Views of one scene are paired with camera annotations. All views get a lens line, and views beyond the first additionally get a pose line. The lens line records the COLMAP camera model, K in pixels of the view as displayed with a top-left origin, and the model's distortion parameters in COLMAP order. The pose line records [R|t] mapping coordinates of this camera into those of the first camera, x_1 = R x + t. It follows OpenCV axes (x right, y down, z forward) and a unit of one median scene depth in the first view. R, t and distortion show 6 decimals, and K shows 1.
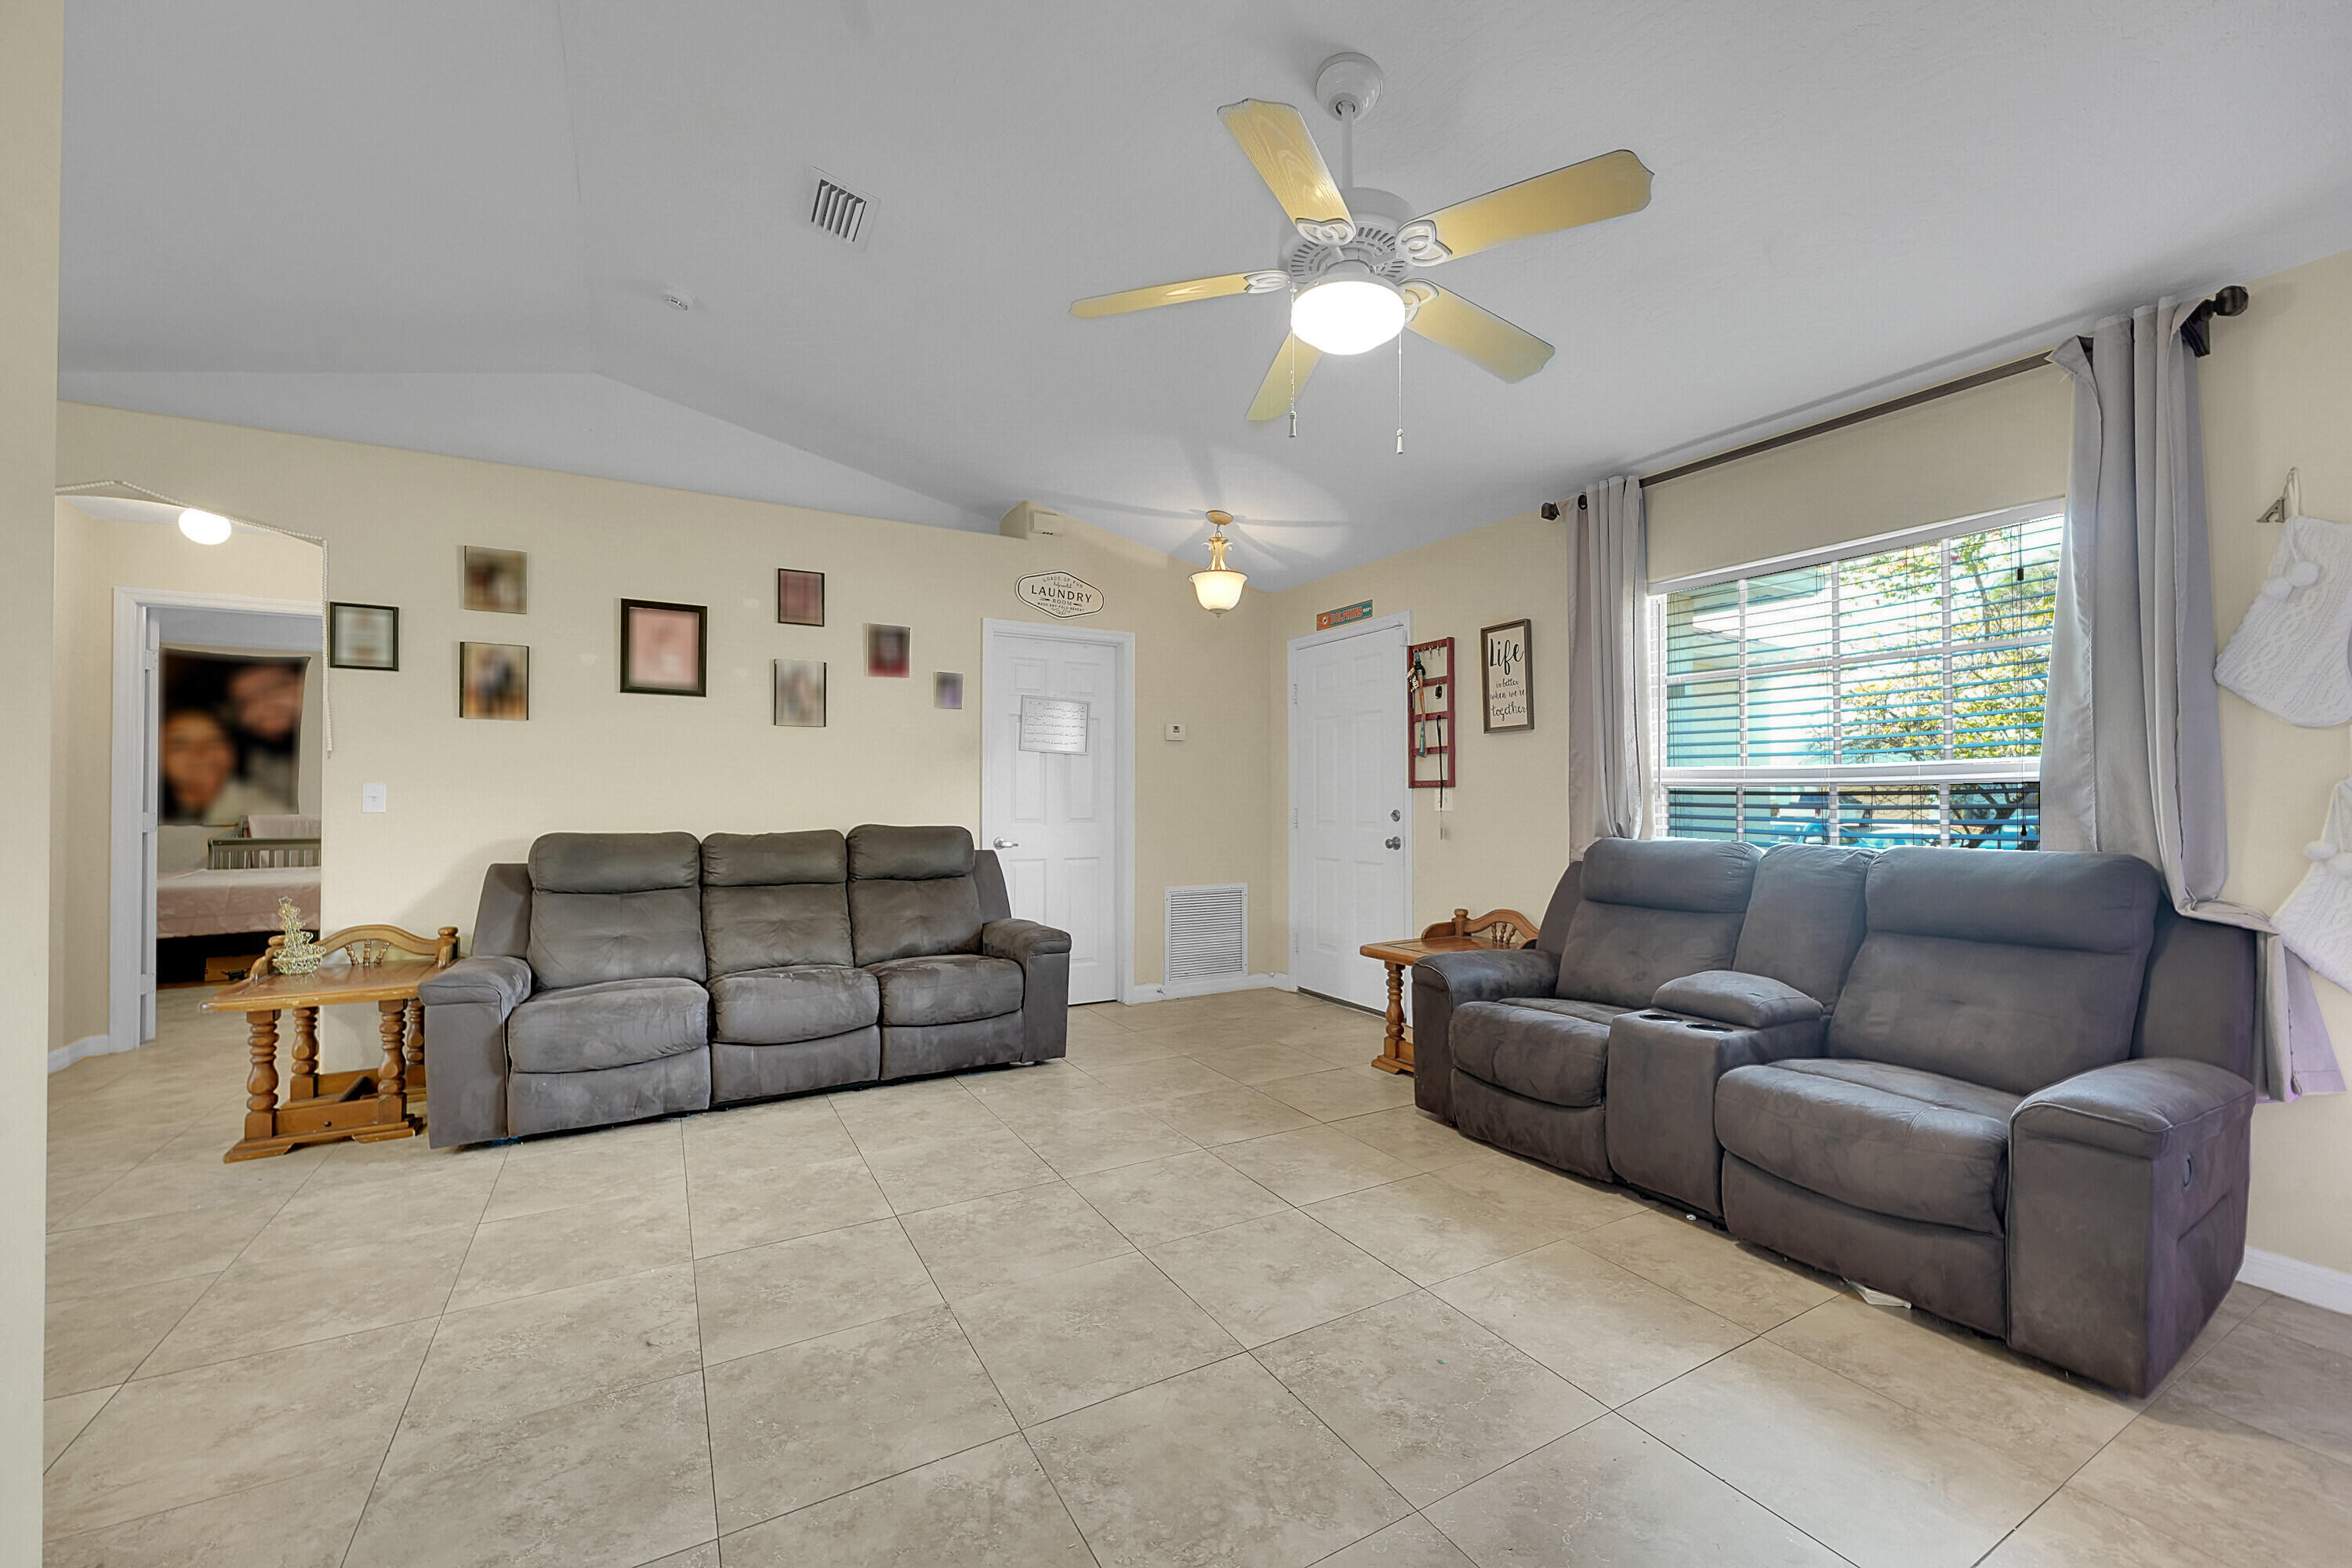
lens RADIAL K [[927.0, 0, 1177.0], [0, 927.0, 788.4], [0, 0, 1]] dist [-0.002787, -0.000066]
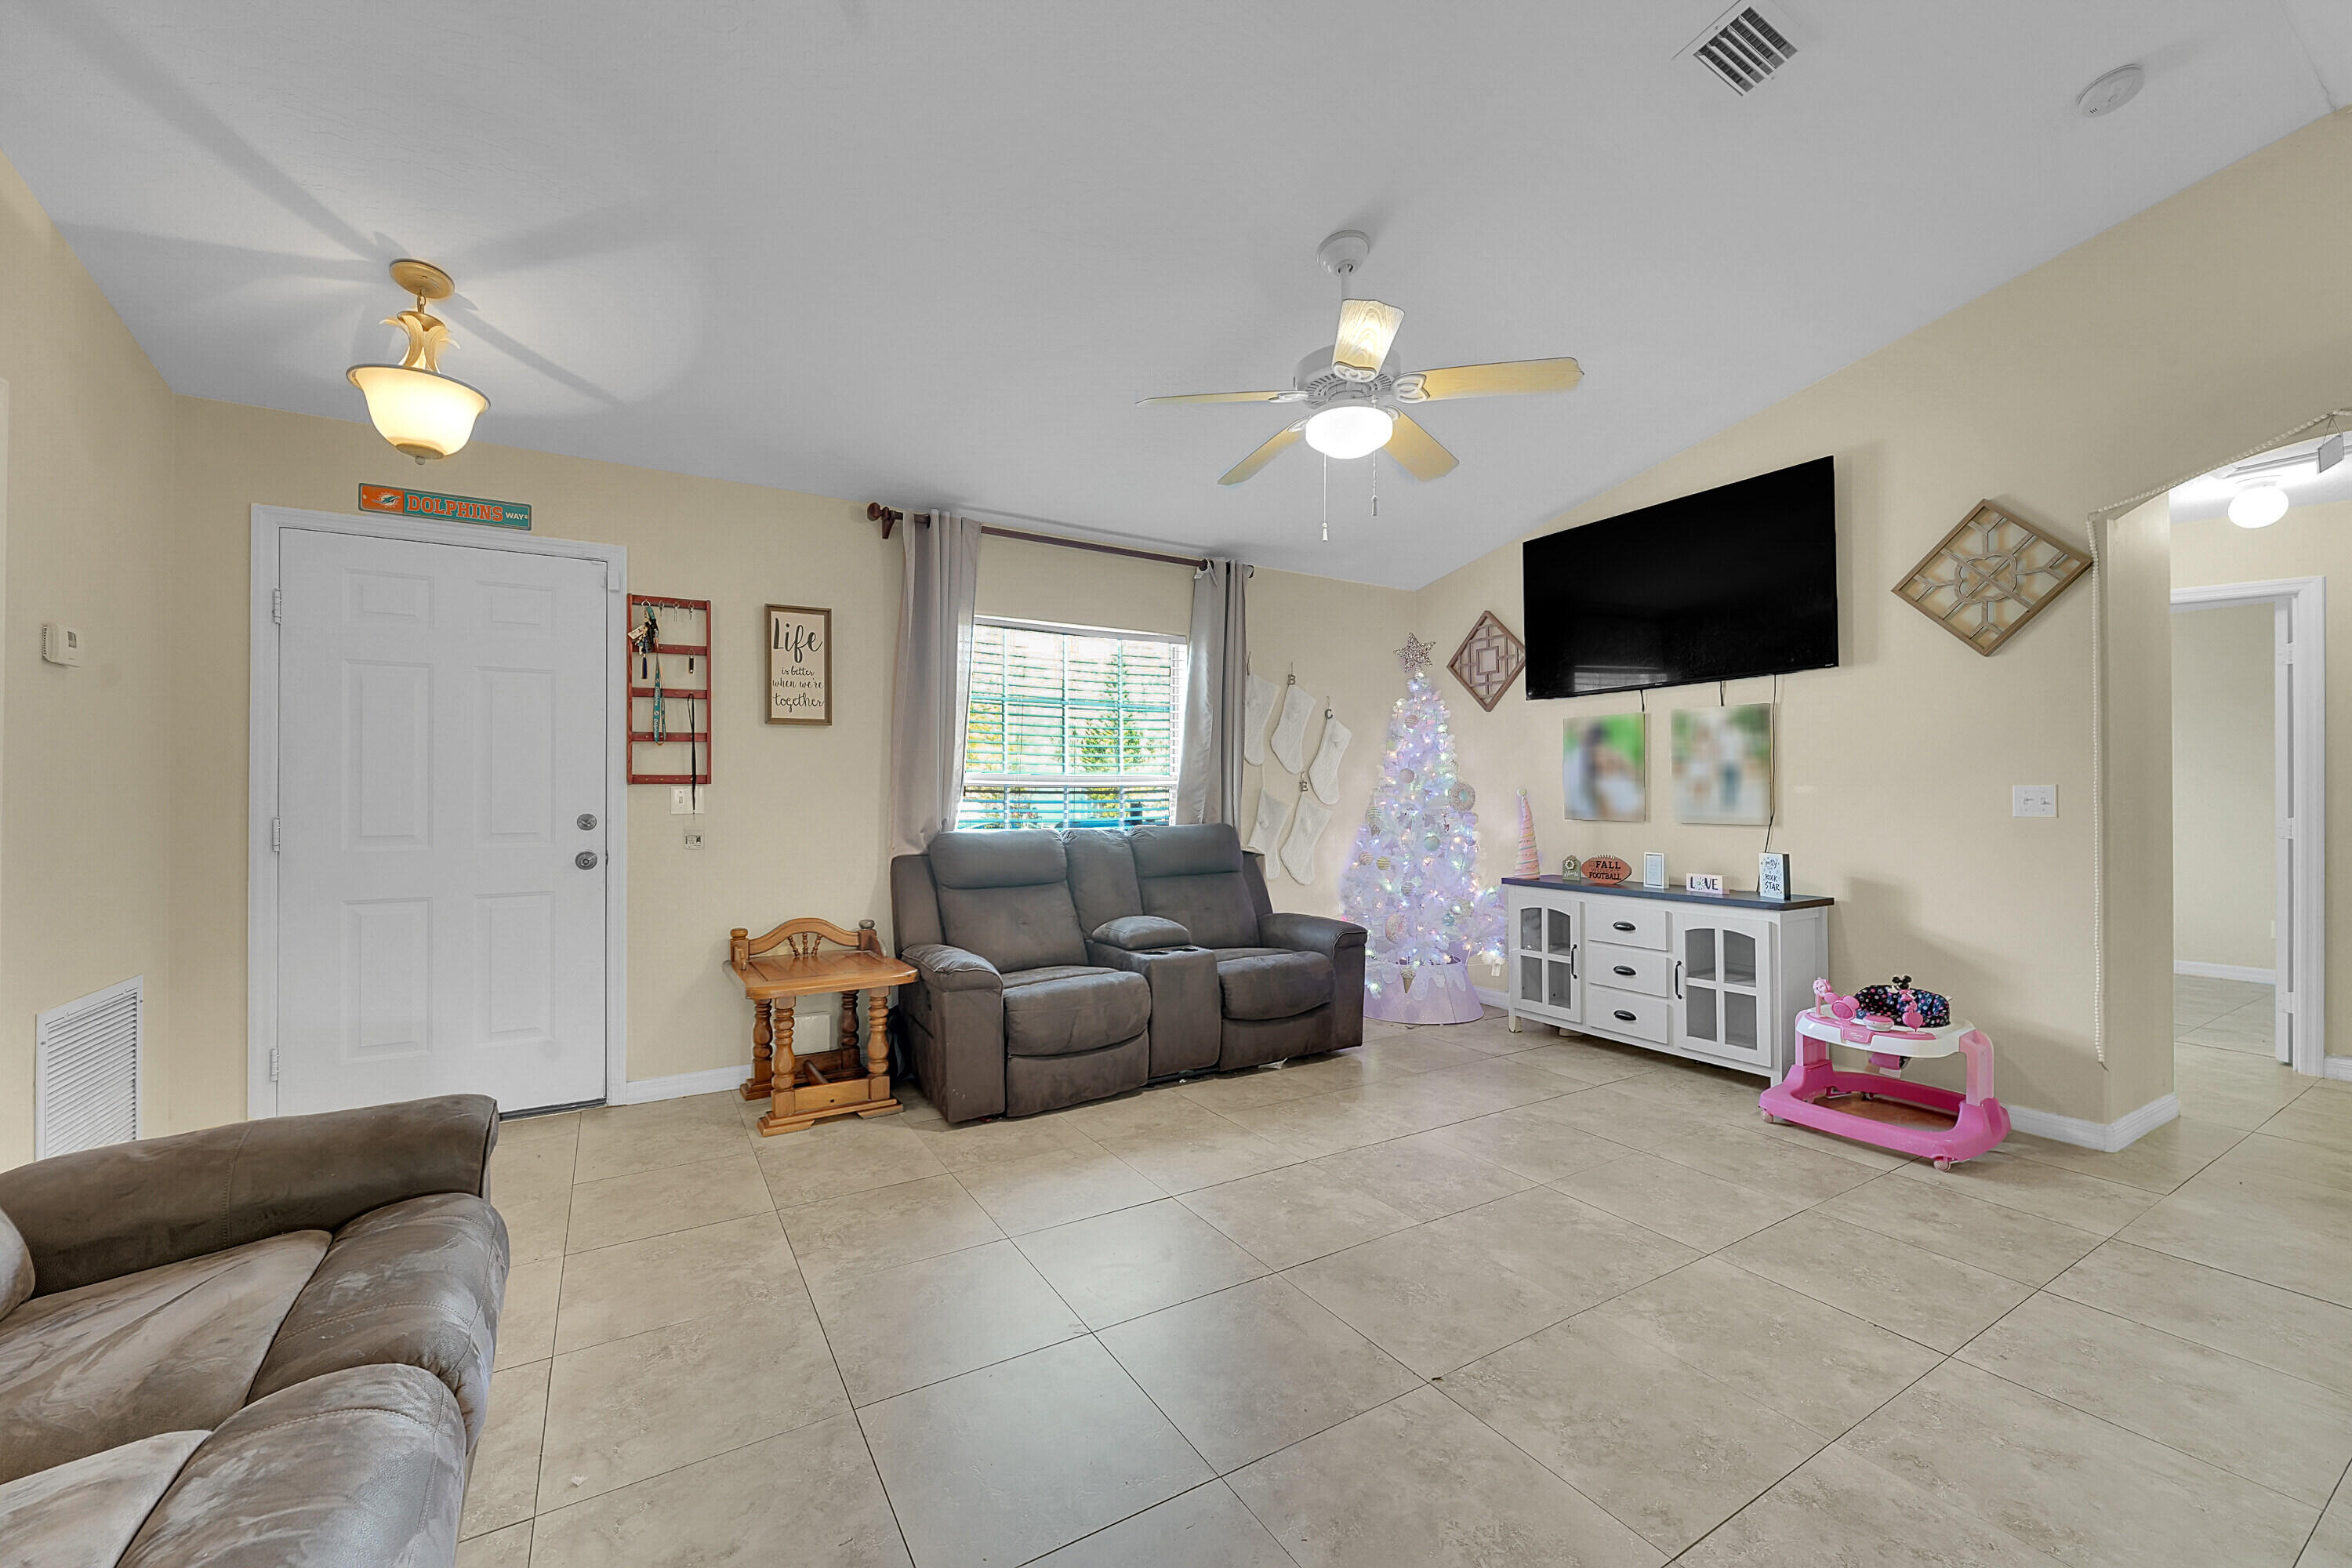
lens RADIAL K [[929.2, 0, 1179.1], [0, 929.2, 784.5], [0, 0, 1]] dist [-0.001348, 0.000367]
pose [[-0.029136, 0.010103, 0.999524, -0.669512], [-0.009478, 0.999901, -0.010383, 0.004771], [-0.999531, -0.009776, -0.029037, 0.759083]]
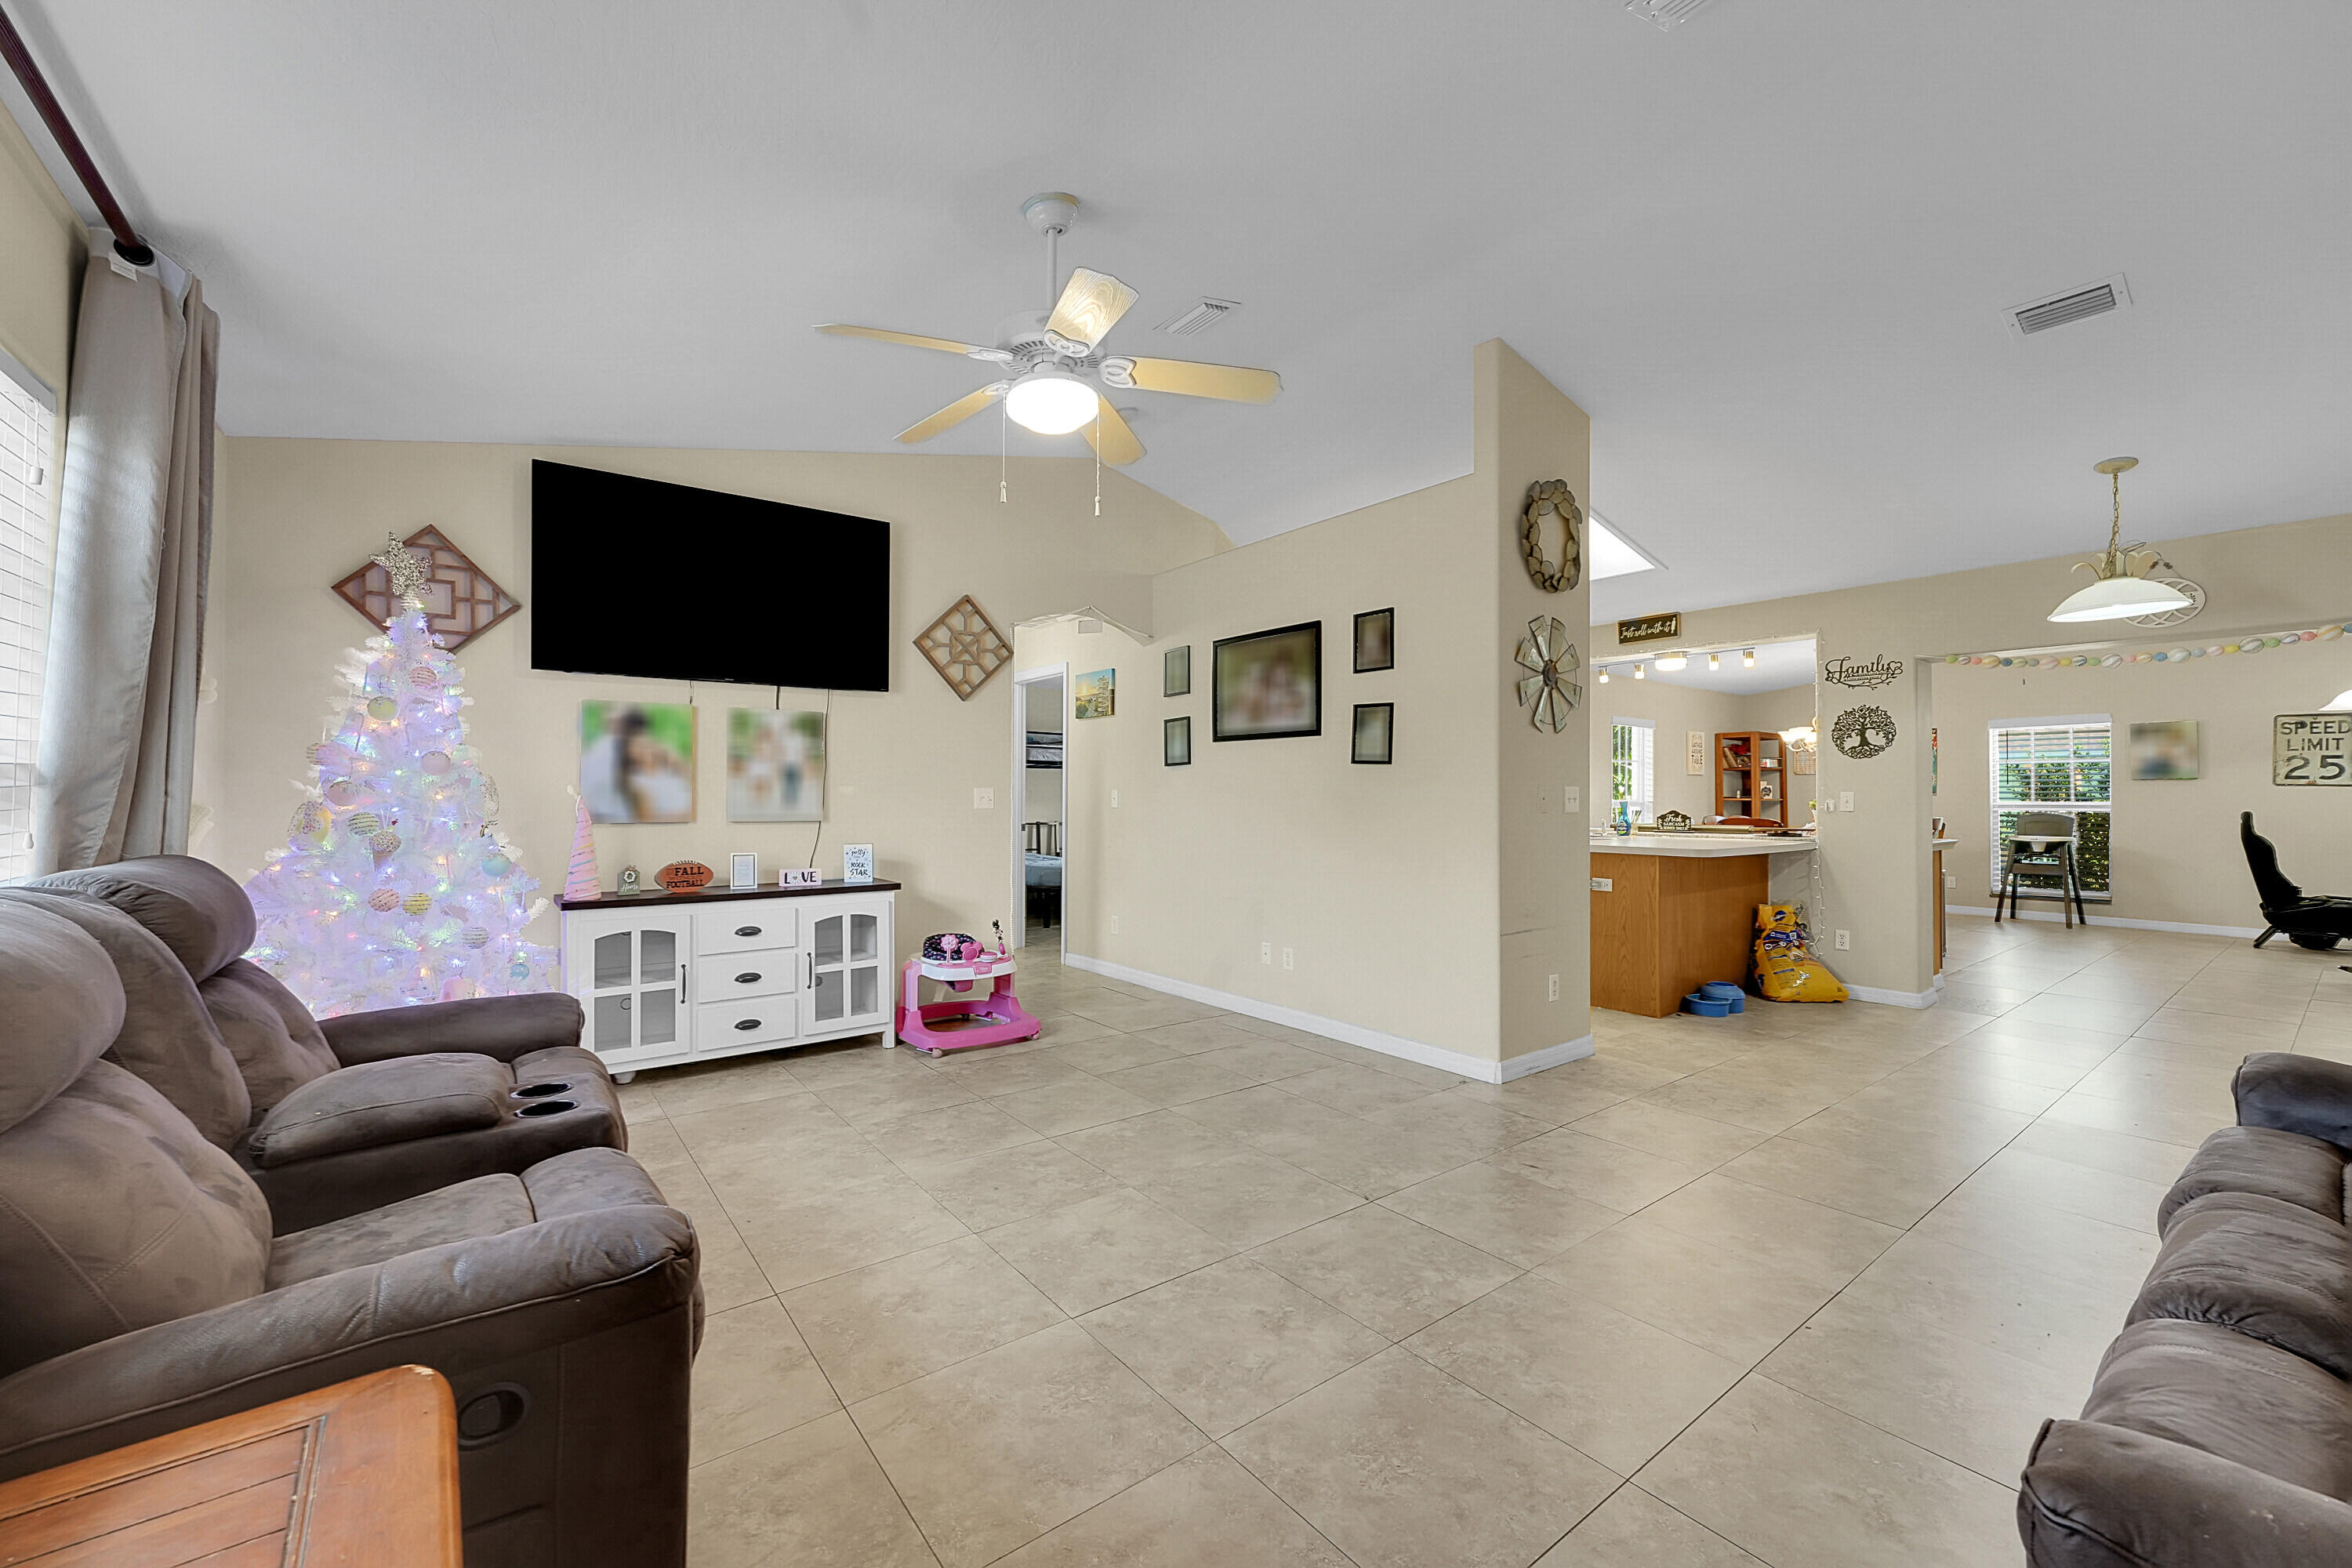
lens RADIAL K [[929.2, 0, 1179.1], [0, 929.2, 784.5], [0, 0, 1]] dist [-0.001348, 0.000367]
pose [[-0.990701, -0.005471, -0.135948, 0.109090], [-0.002547, 0.999762, -0.021670, 0.012388], [0.136034, -0.021122, -0.990479, 1.332531]]
